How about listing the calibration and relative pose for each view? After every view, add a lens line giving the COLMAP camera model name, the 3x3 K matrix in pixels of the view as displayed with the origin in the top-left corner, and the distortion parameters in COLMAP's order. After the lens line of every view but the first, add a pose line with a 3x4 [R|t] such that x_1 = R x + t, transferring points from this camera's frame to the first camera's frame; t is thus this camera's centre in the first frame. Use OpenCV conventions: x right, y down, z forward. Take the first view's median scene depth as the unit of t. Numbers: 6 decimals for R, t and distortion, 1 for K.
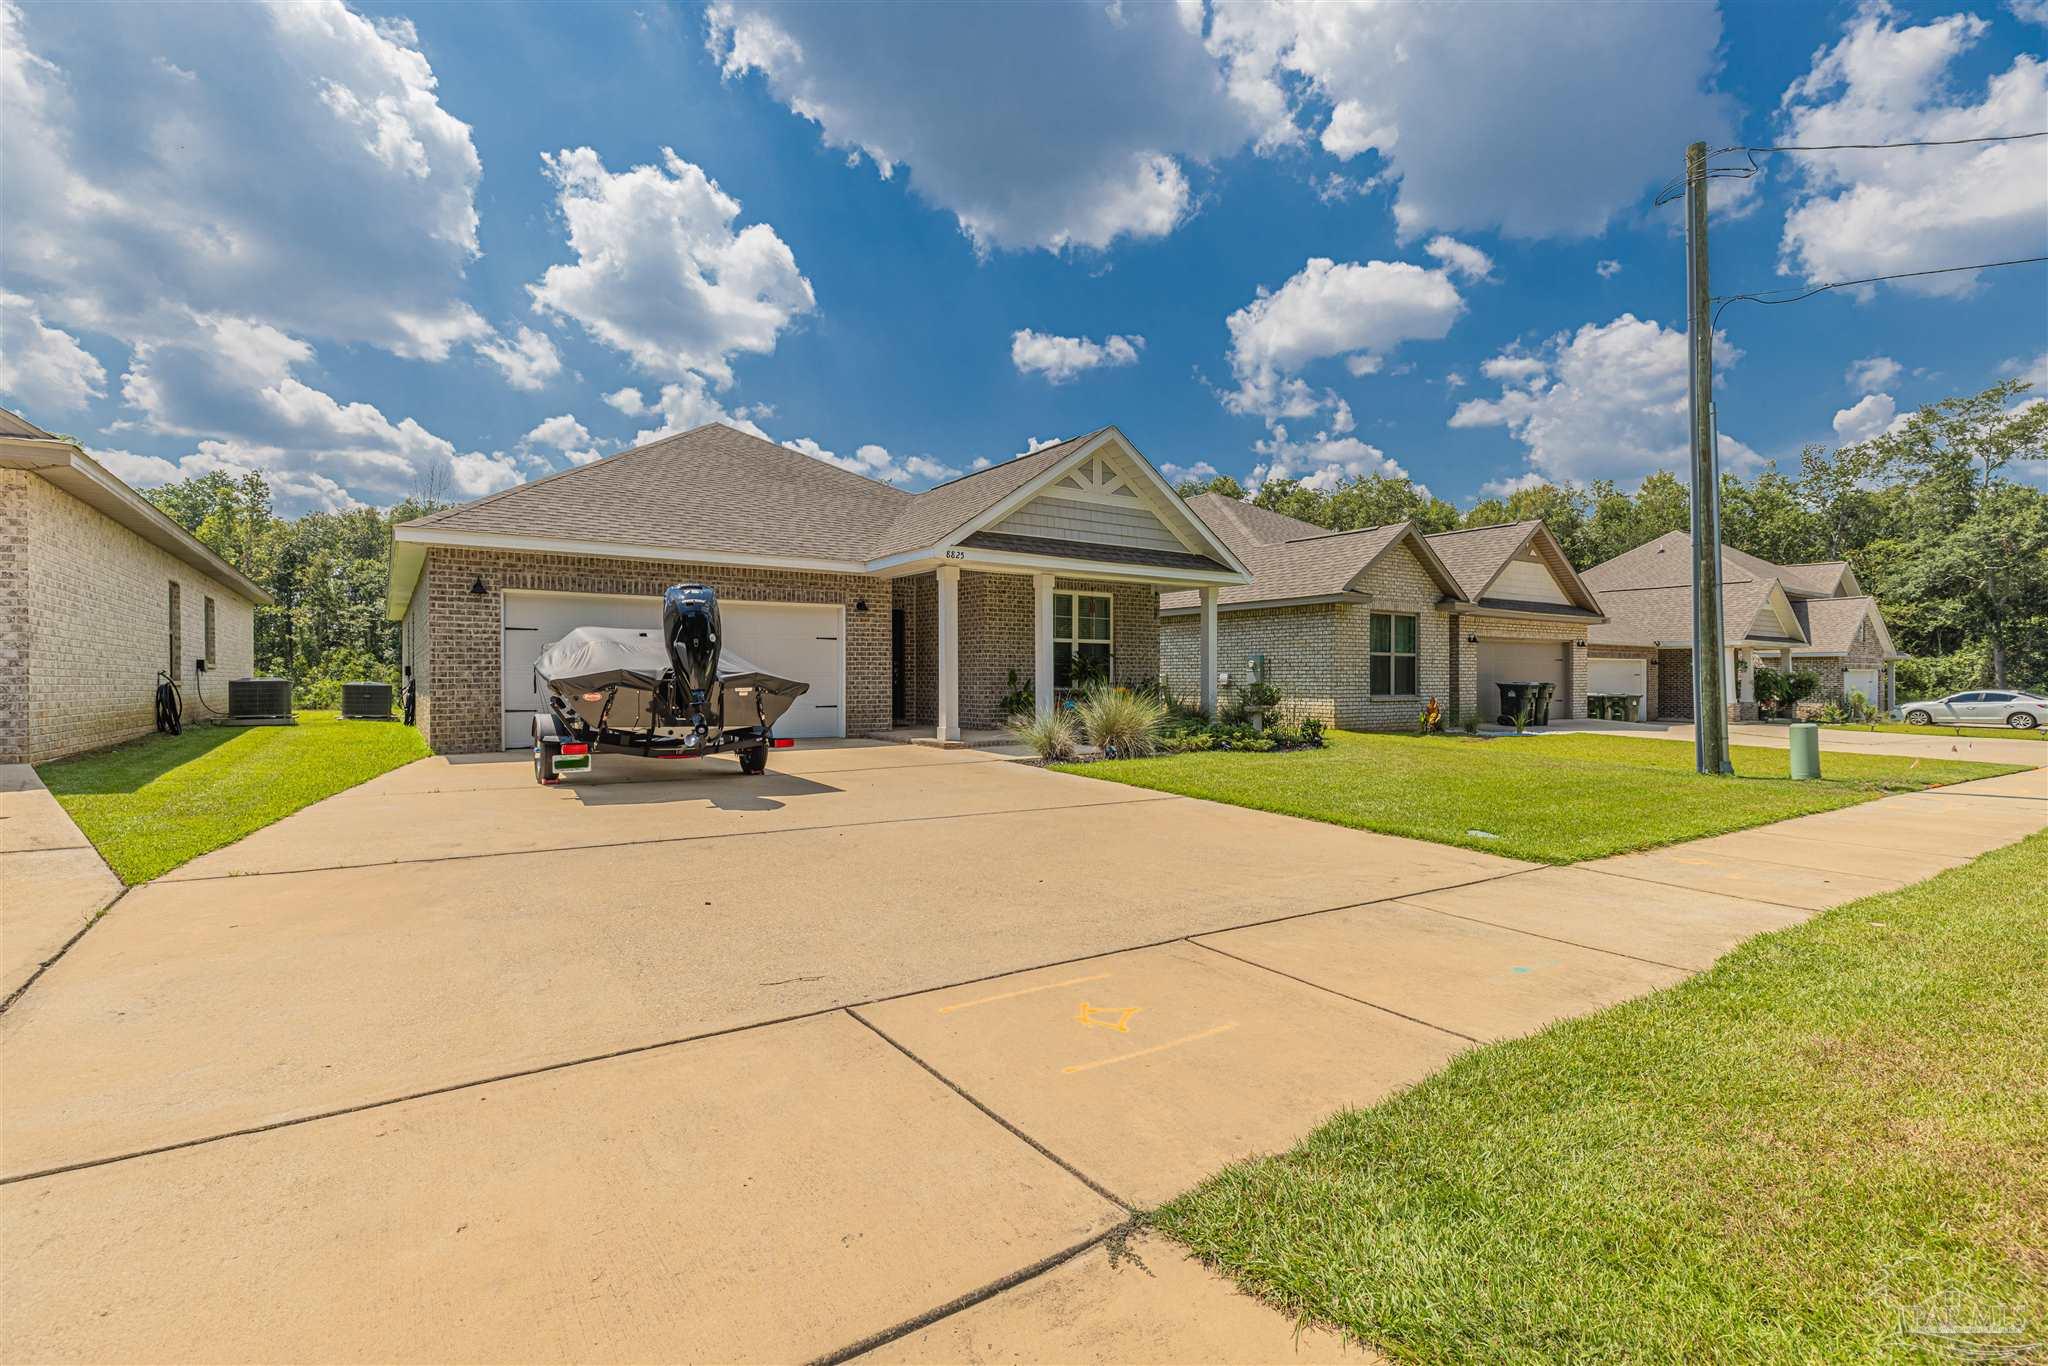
lens RADIAL K [[930.7, 0, 1031.9], [0, 930.7, 693.0], [0, 0, 1]] dist [0.003306, 0.003760]
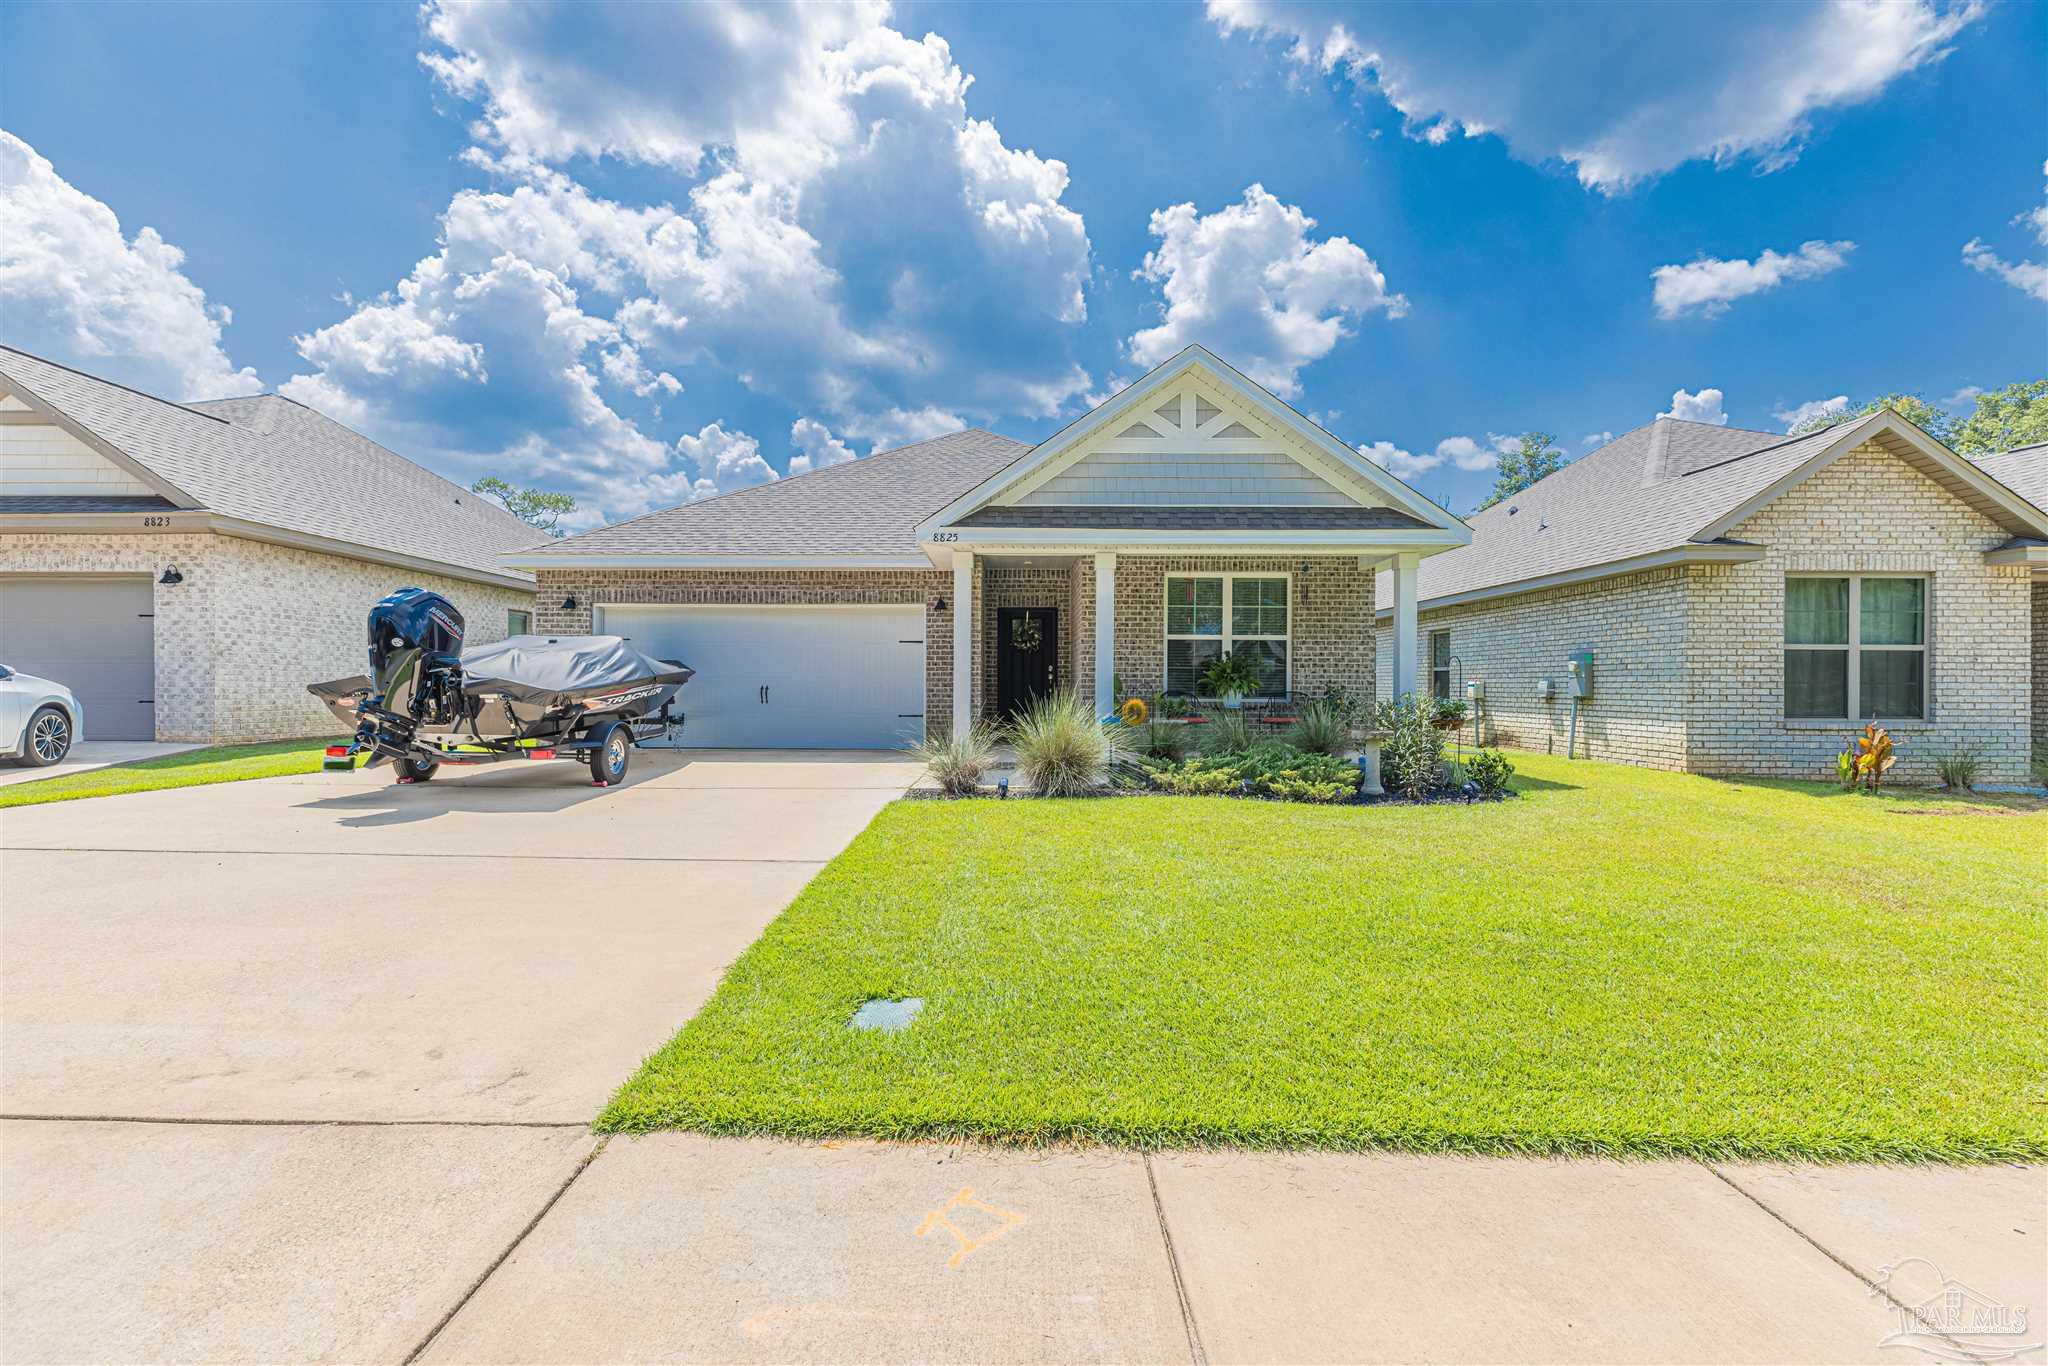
lens RADIAL K [[930.7, 0, 1026.0], [0, 930.7, 683.3], [0, 0, 1]] dist [0.003306, 0.003760]
pose [[0.817038, 0.002305, -0.576579, 0.313504], [-0.013069, 0.999809, -0.014523, -0.004700], [0.576435, 0.019401, 0.816912, 0.250133]]
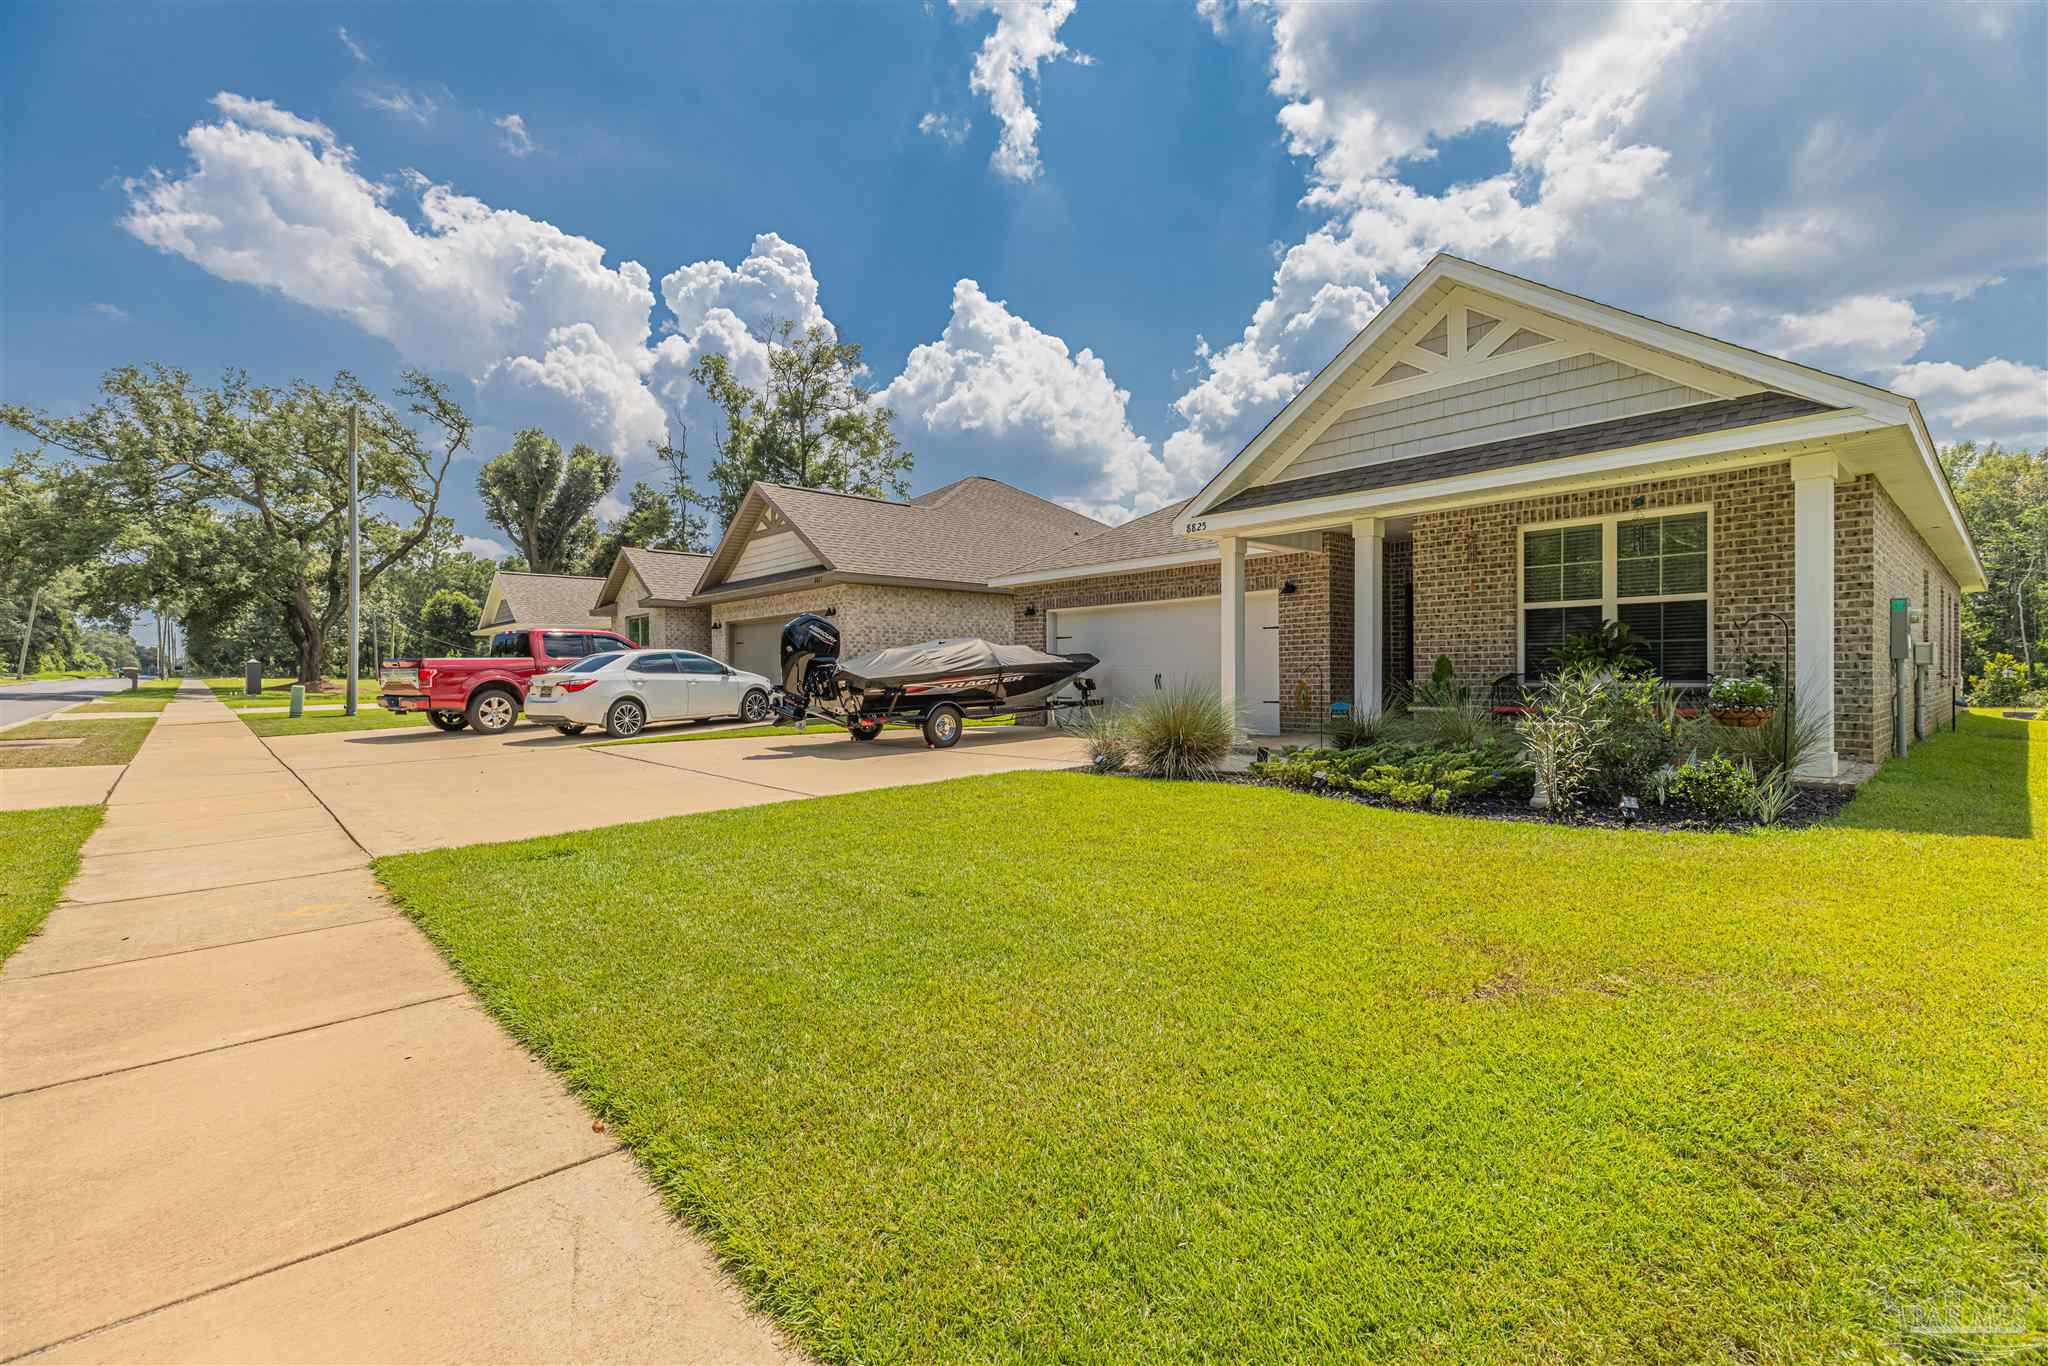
lens RADIAL K [[930.7, 0, 1007.8], [0, 930.7, 681.4], [0, 0, 1]] dist [0.003306, 0.003760]
pose [[0.103971, 0.003043, -0.994576, 0.516763], [-0.008432, 0.999962, 0.002178, -0.004639], [0.994545, 0.008160, 0.103992, 0.508000]]
